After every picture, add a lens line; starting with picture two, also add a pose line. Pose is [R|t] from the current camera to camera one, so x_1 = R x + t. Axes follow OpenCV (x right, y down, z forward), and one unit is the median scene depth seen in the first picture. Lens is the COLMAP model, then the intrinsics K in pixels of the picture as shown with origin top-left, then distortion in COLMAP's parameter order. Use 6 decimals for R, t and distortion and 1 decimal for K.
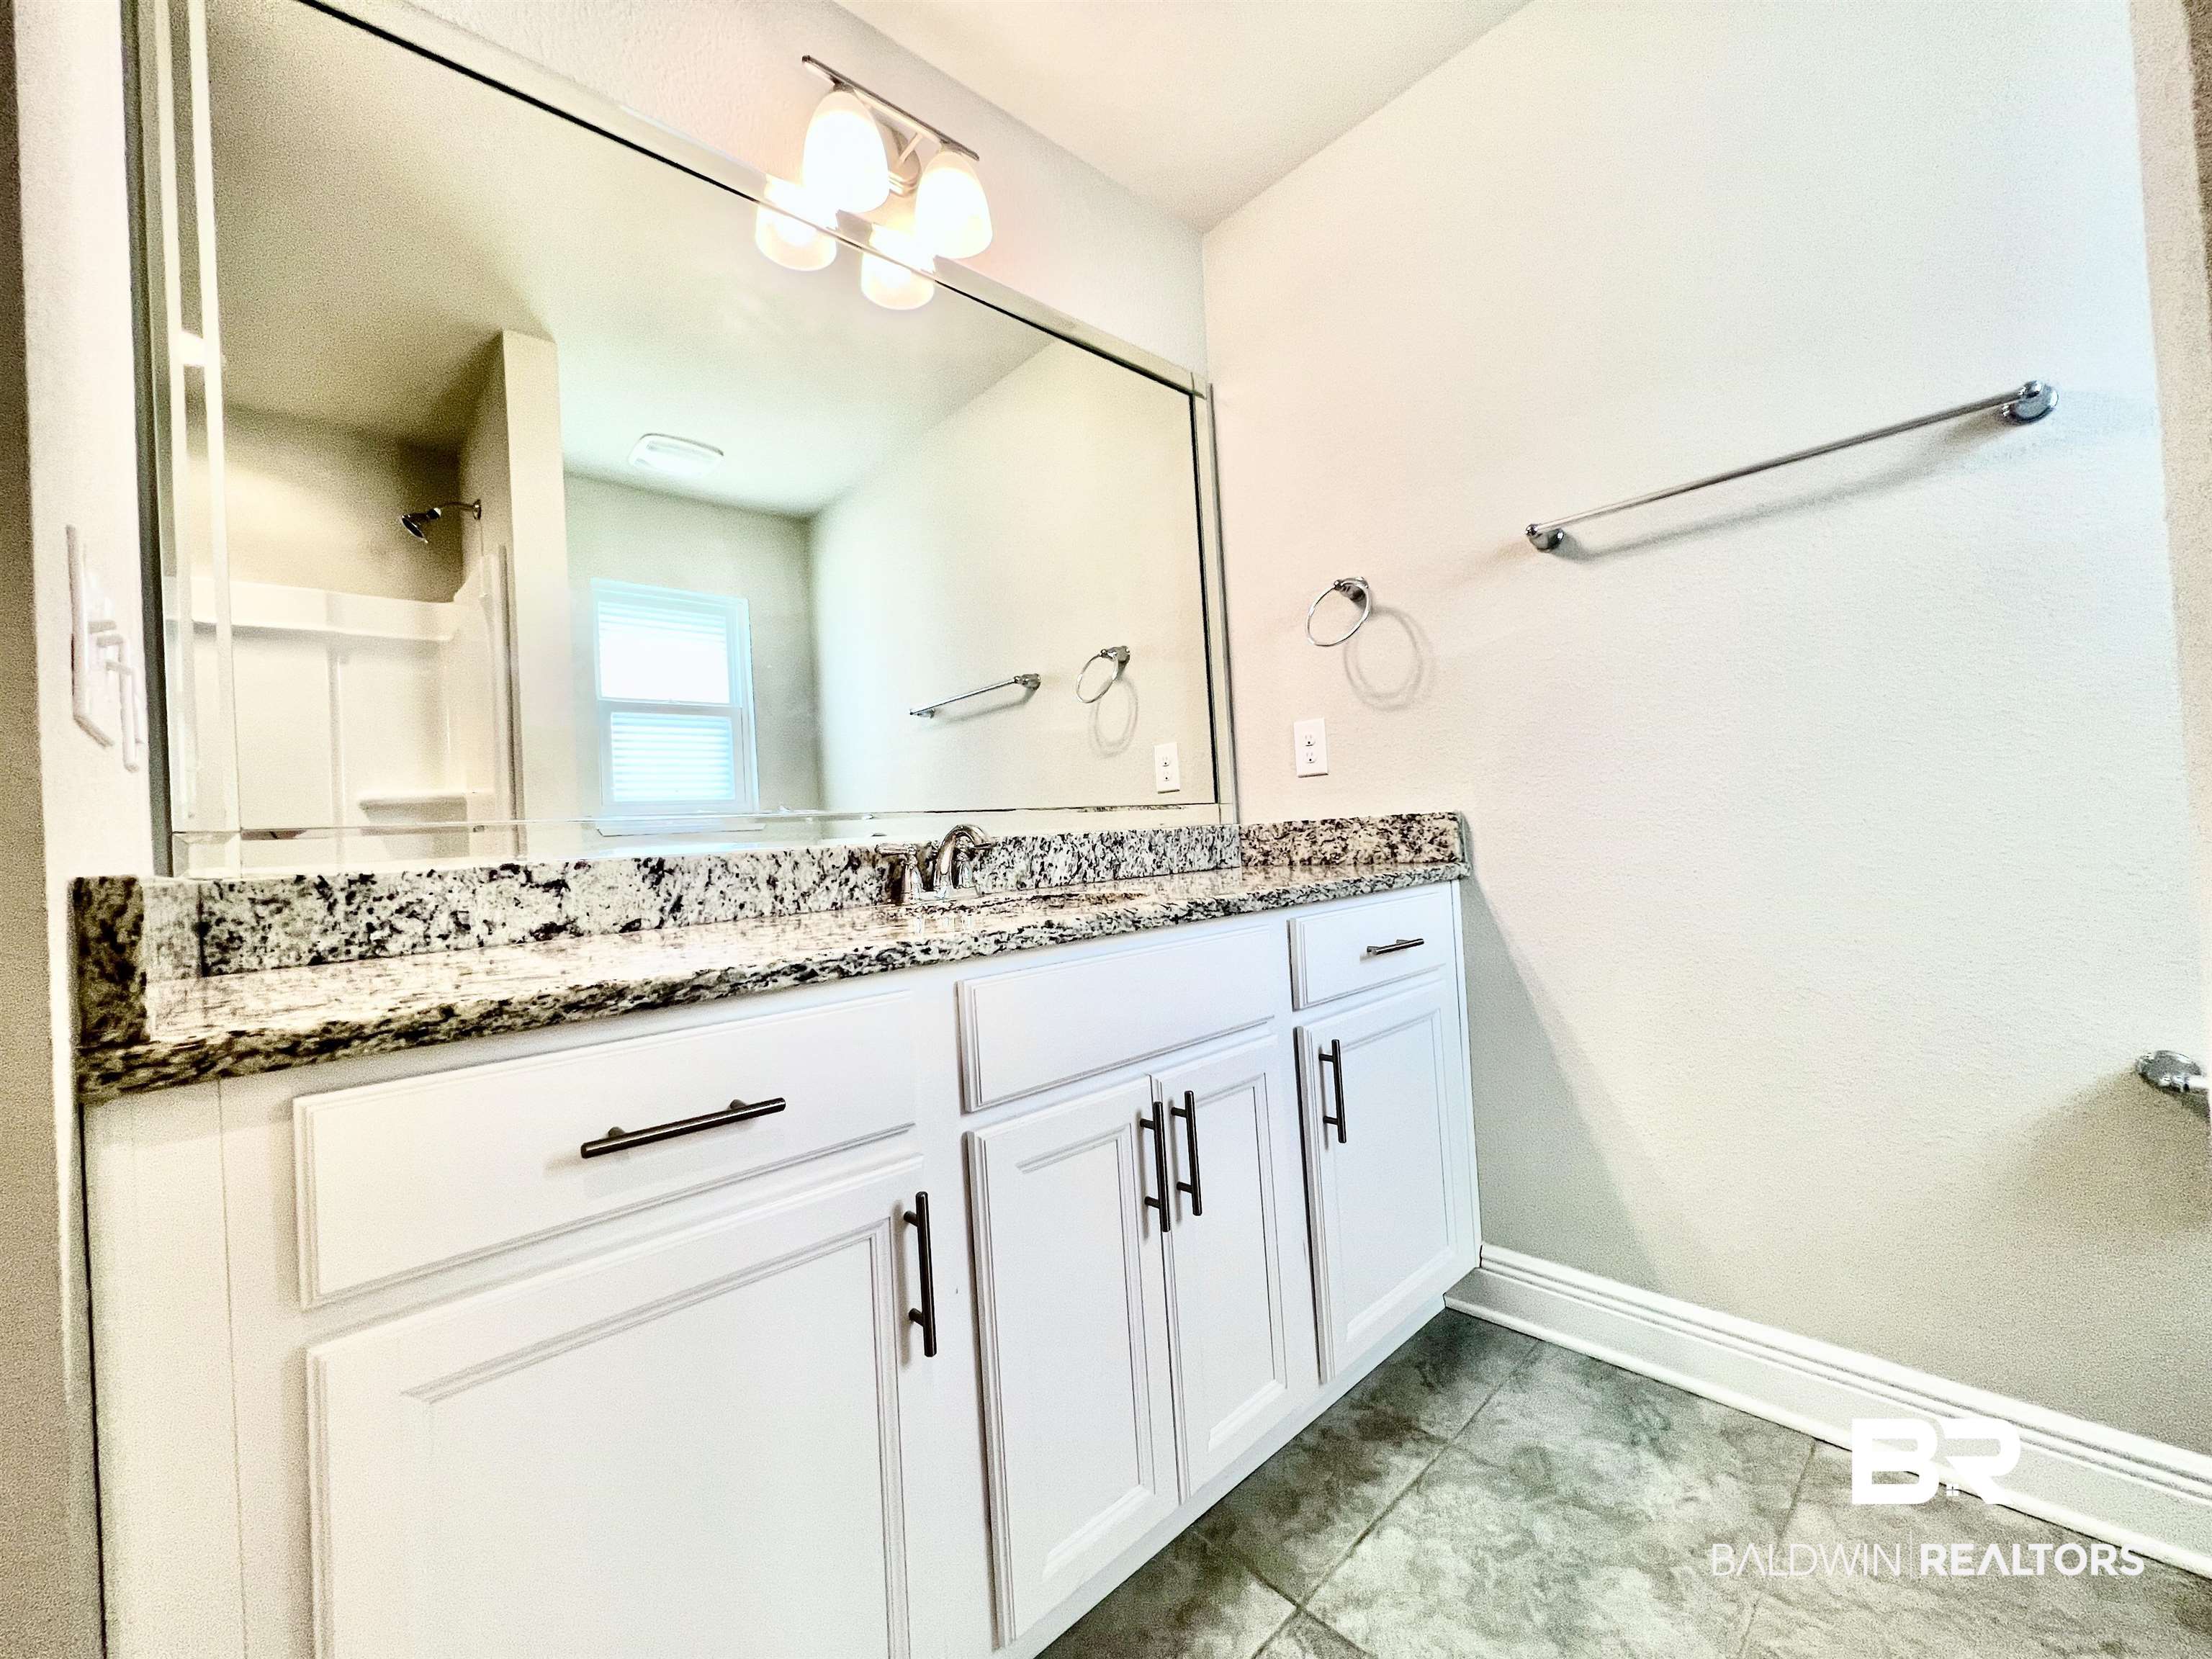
lens RADIAL K [[871.8, 0, 1040.2], [0, 871.8, 830.2], [0, 0, 1]] dist [0.000180, 0.000057]
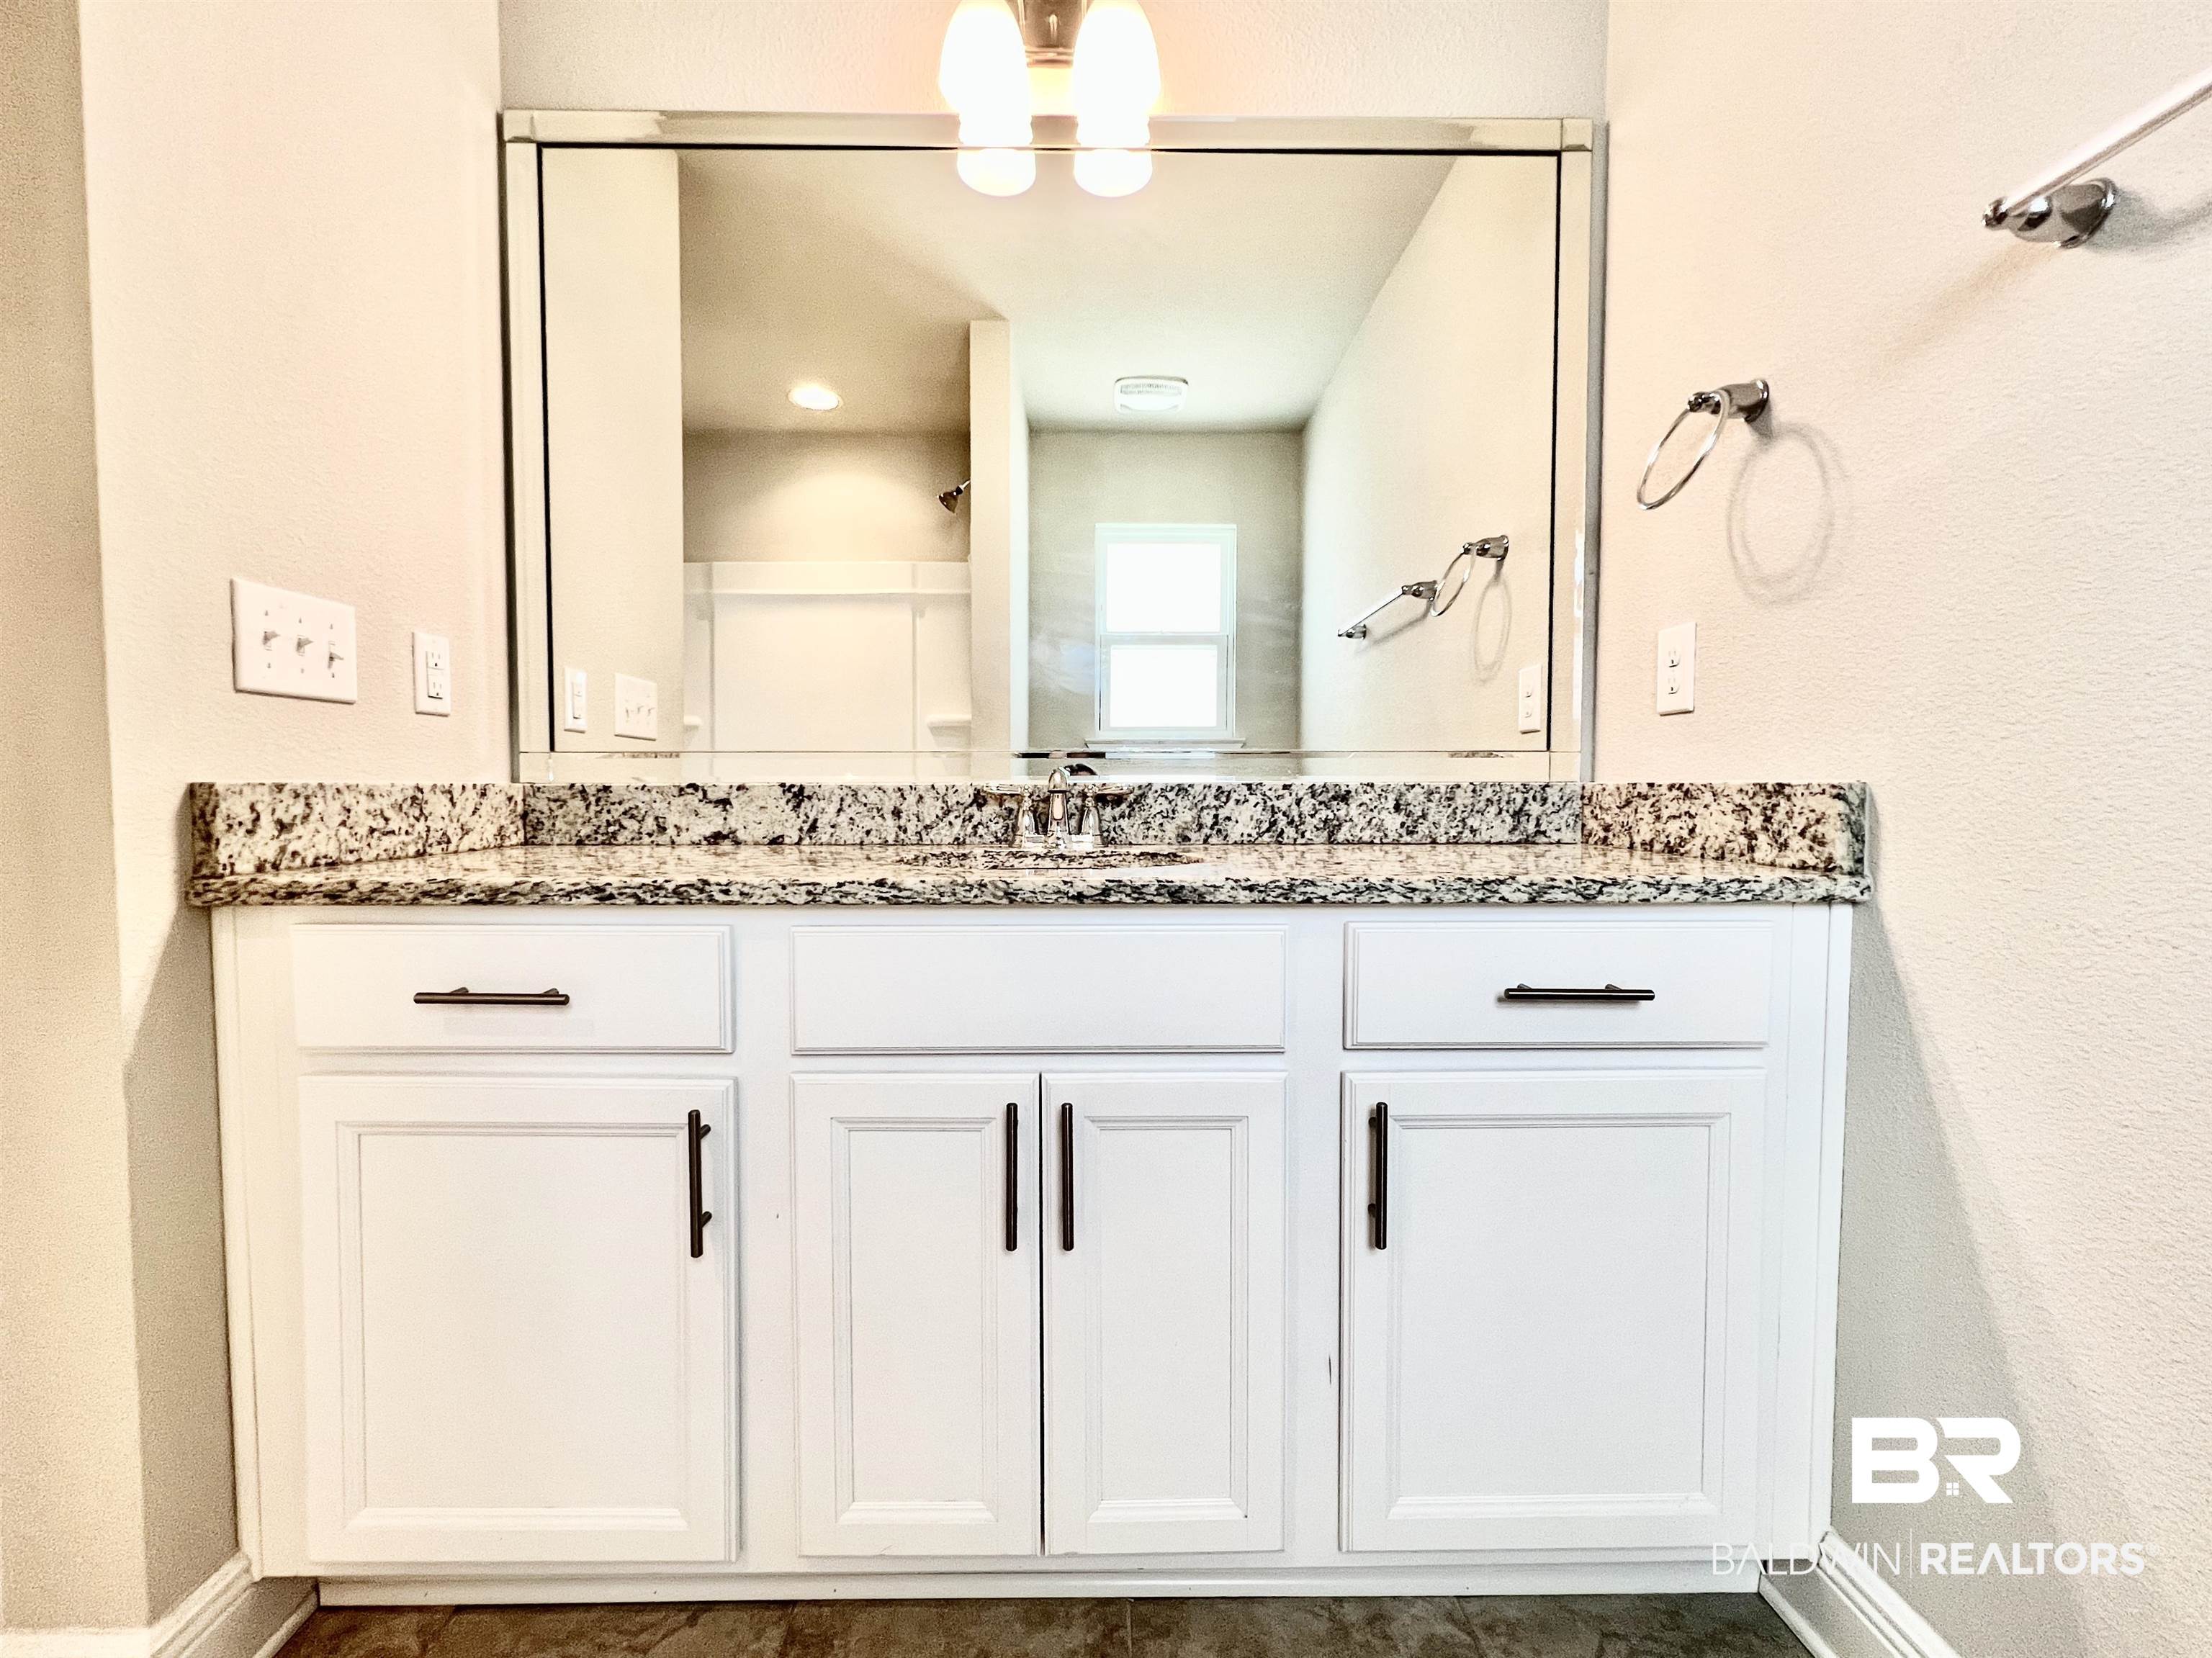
lens RADIAL K [[885.2, 0, 1101.0], [0, 885.2, 820.2], [0, 0, 1]] dist [-0.001770, 0.000440]
pose [[0.762119, 0.084262, -0.641930, 0.560025], [-0.036125, 0.995484, 0.087783, -0.035576], [0.646428, -0.043711, 0.761722, 0.305773]]
